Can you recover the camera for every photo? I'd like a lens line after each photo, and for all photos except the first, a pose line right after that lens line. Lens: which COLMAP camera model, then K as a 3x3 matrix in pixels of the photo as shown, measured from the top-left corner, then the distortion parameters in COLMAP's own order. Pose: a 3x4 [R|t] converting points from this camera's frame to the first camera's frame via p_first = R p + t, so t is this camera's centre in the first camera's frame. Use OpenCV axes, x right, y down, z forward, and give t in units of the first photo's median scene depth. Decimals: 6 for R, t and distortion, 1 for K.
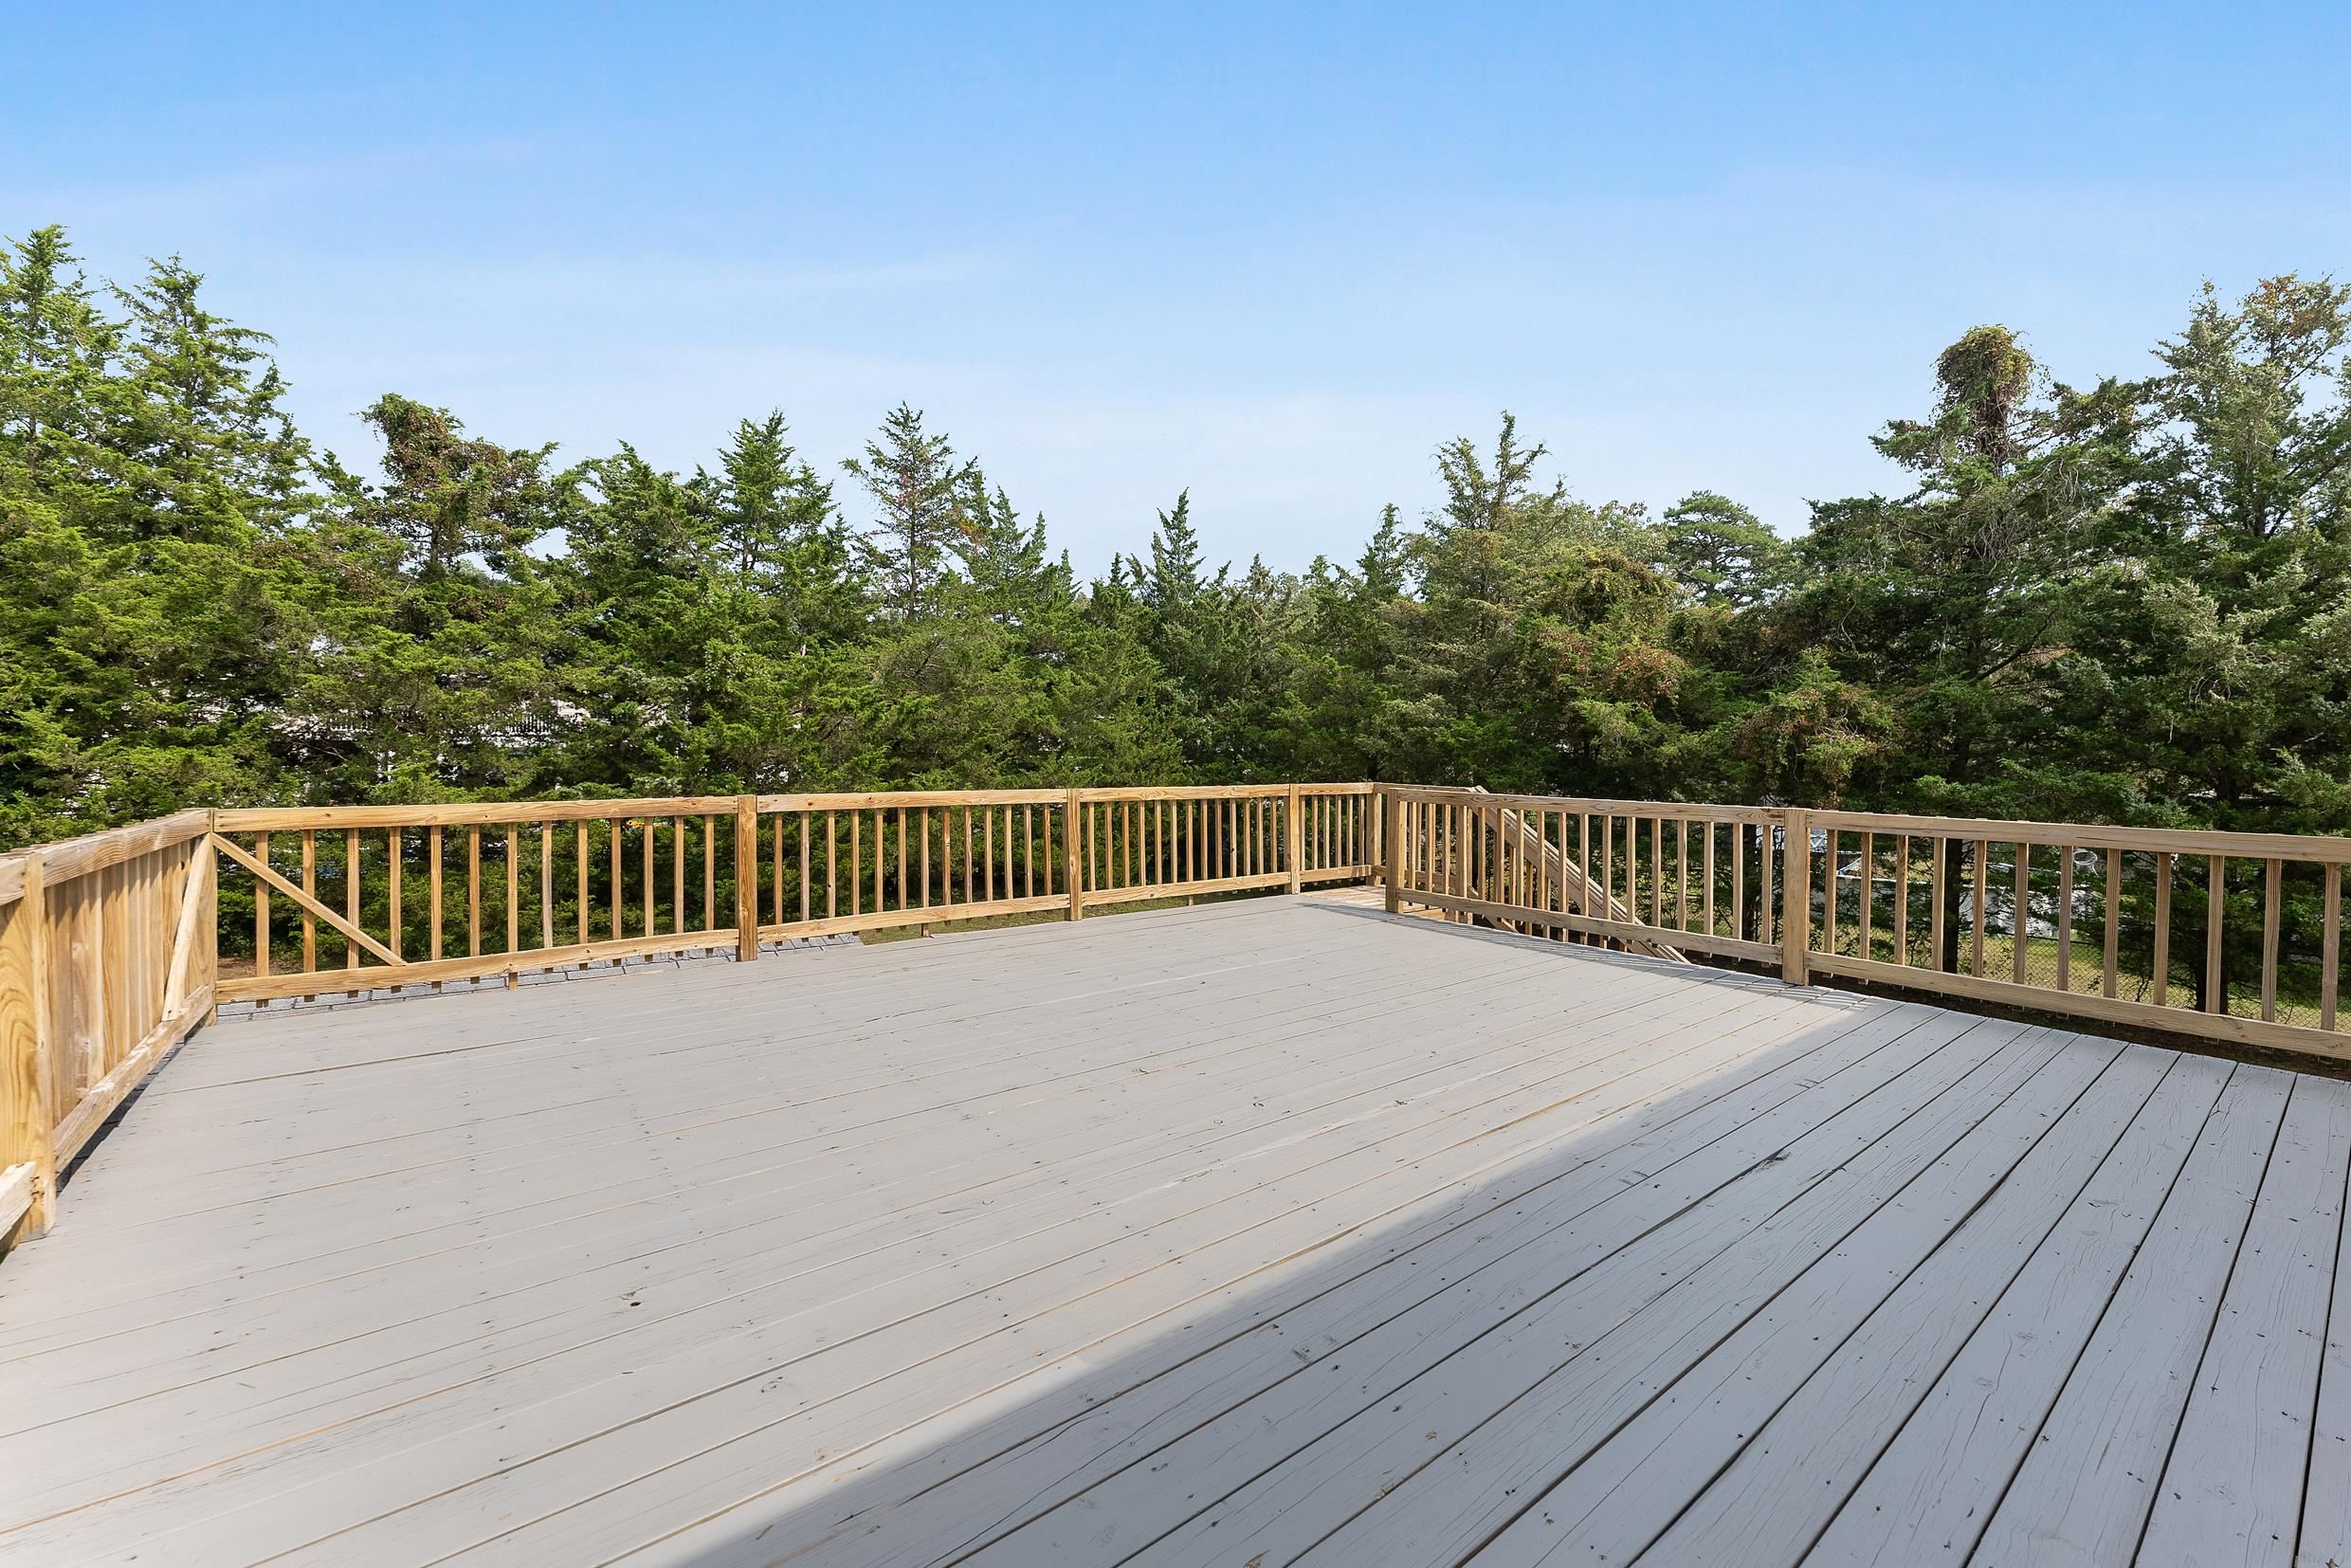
lens RADIAL K [[966.7, 0, 1187.1], [0, 966.7, 763.7], [0, 0, 1]] dist [0.000296, -0.001648]
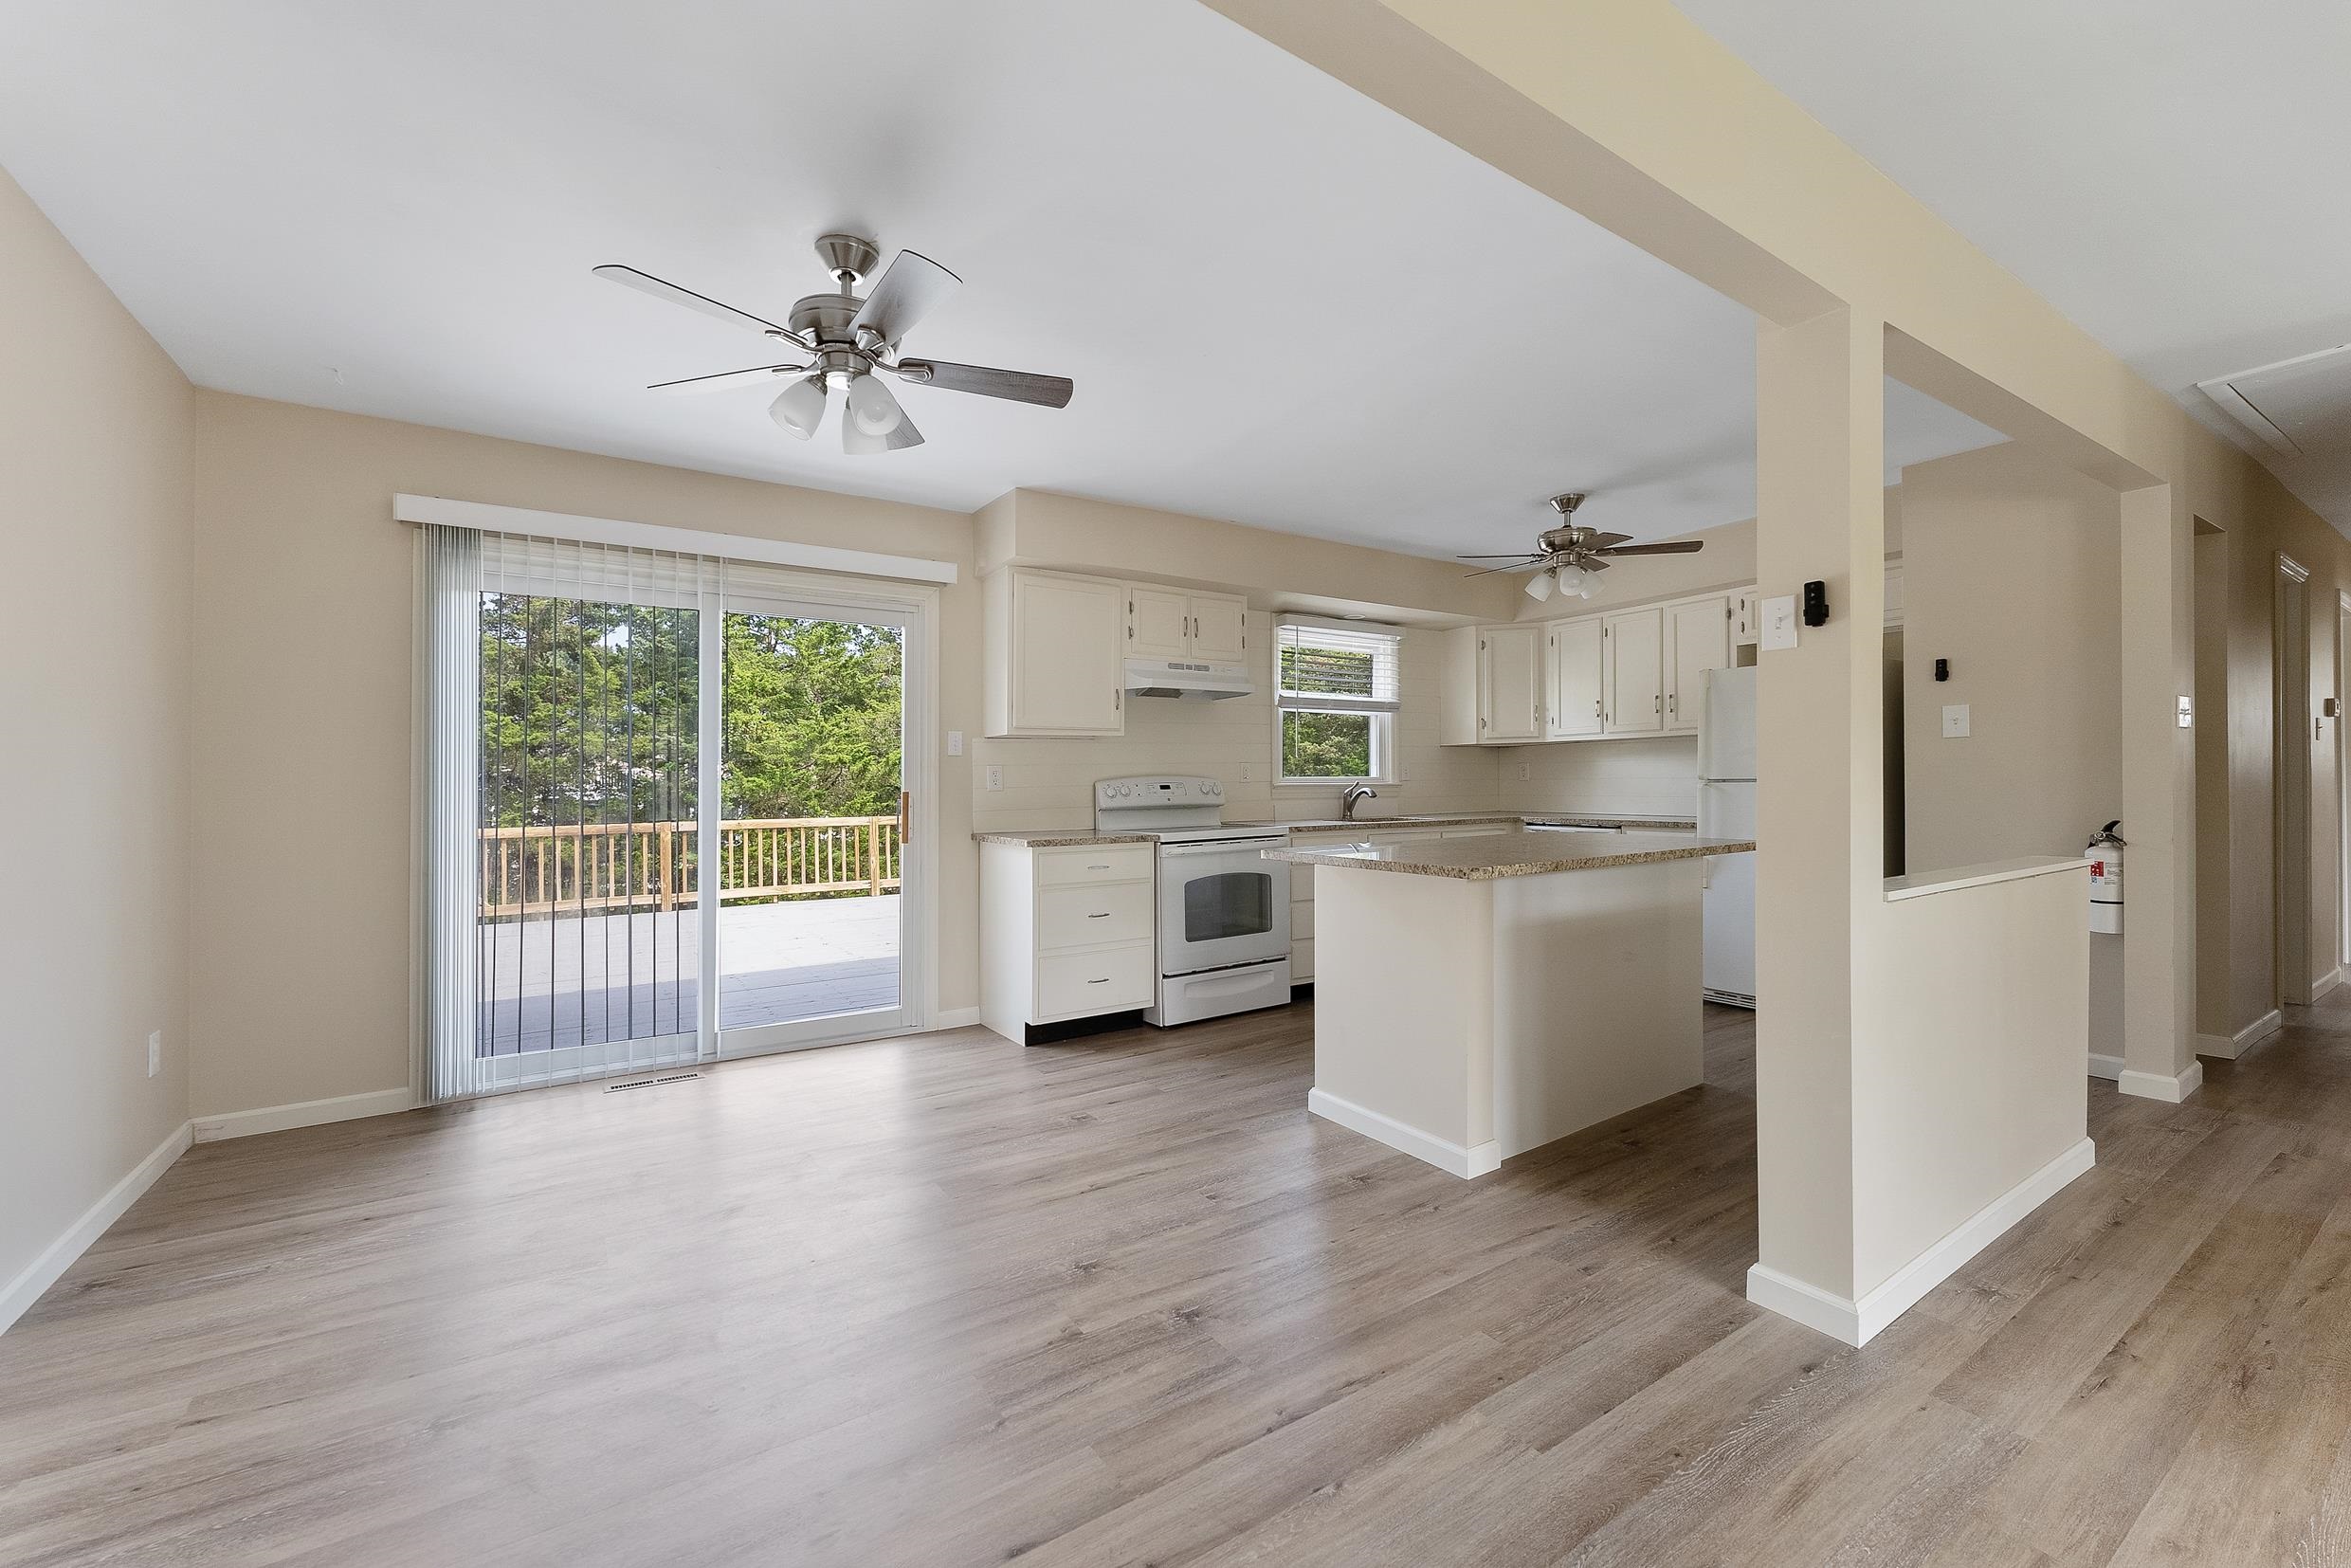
lens RADIAL K [[966.7, 0, 1174.8], [0, 966.7, 783.2], [0, 0, 1]] dist [0.000296, -0.001648]
pose [[0.995743, -0.024150, -0.088953, 0.189686], [0.022308, 0.999517, -0.021637, 0.005827], [0.089432, 0.019560, 0.995801, -0.205625]]
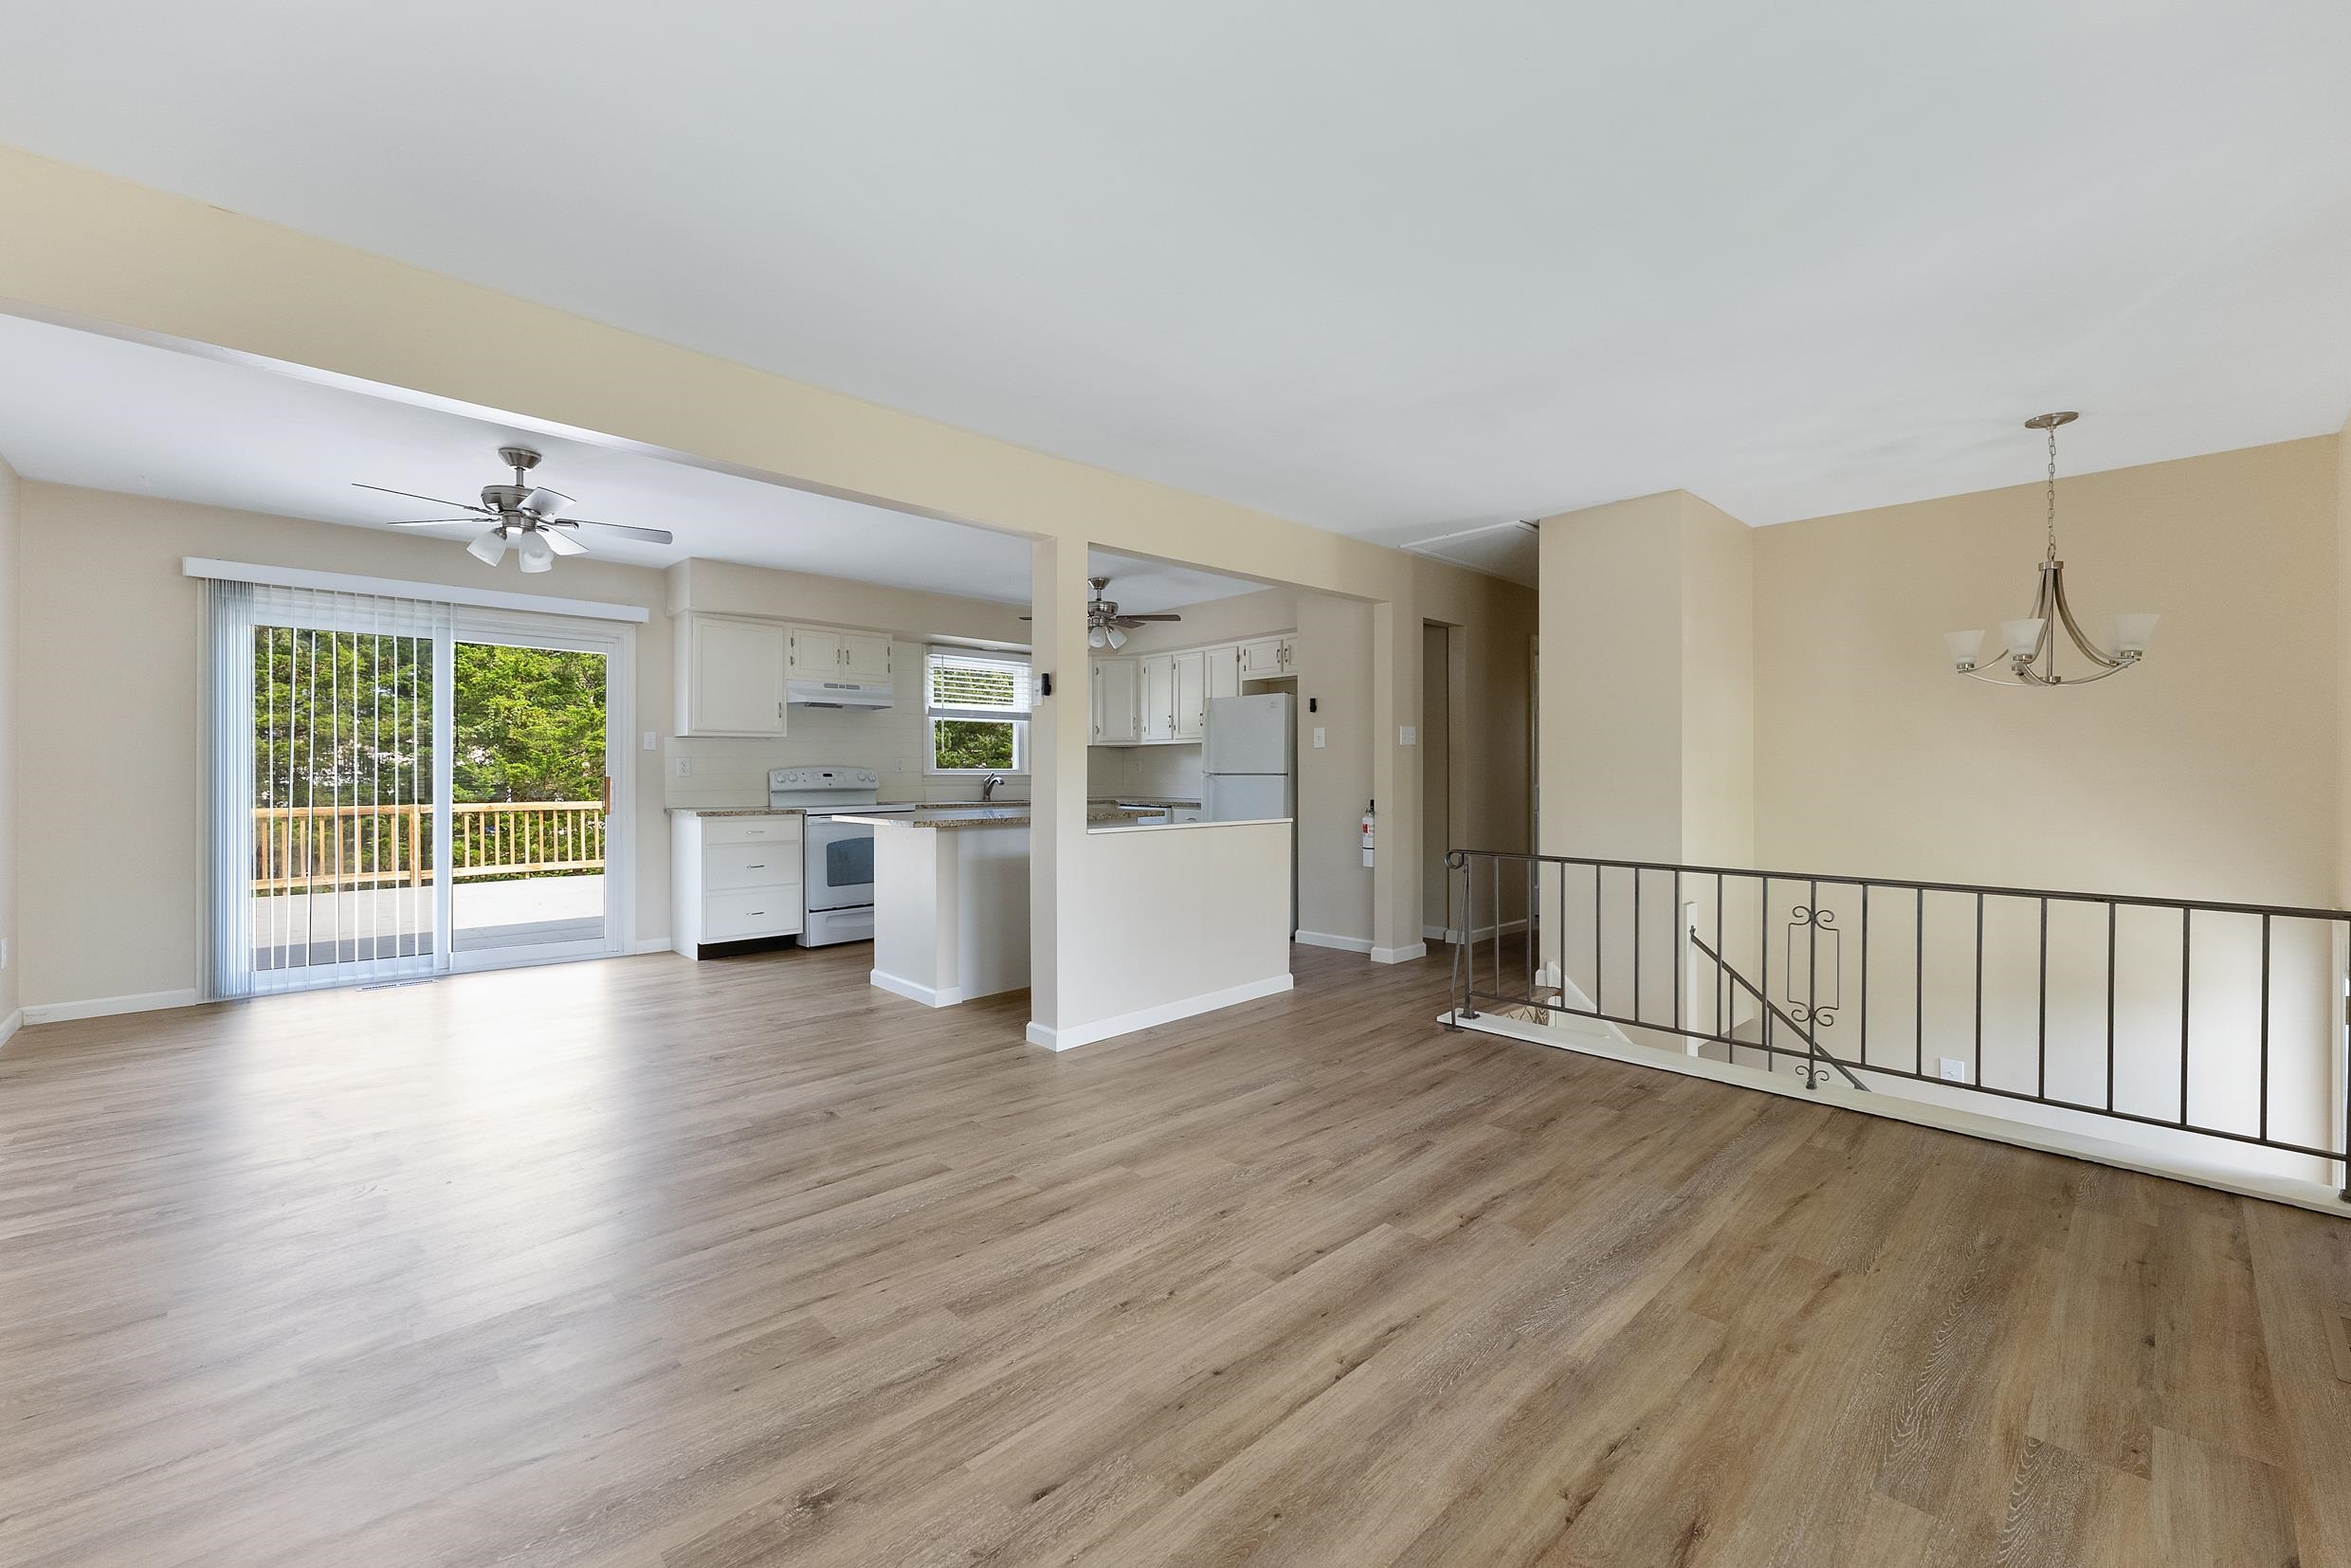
lens RADIAL K [[966.7, 0, 1172.1], [0, 966.7, 791.6], [0, 0, 1]] dist [0.000296, -0.001648]
pose [[0.996221, -0.016463, 0.085284, 0.267479], [0.016581, 0.999862, -0.000676, 0.009868], [-0.085261, 0.002087, 0.996356, -0.318426]]
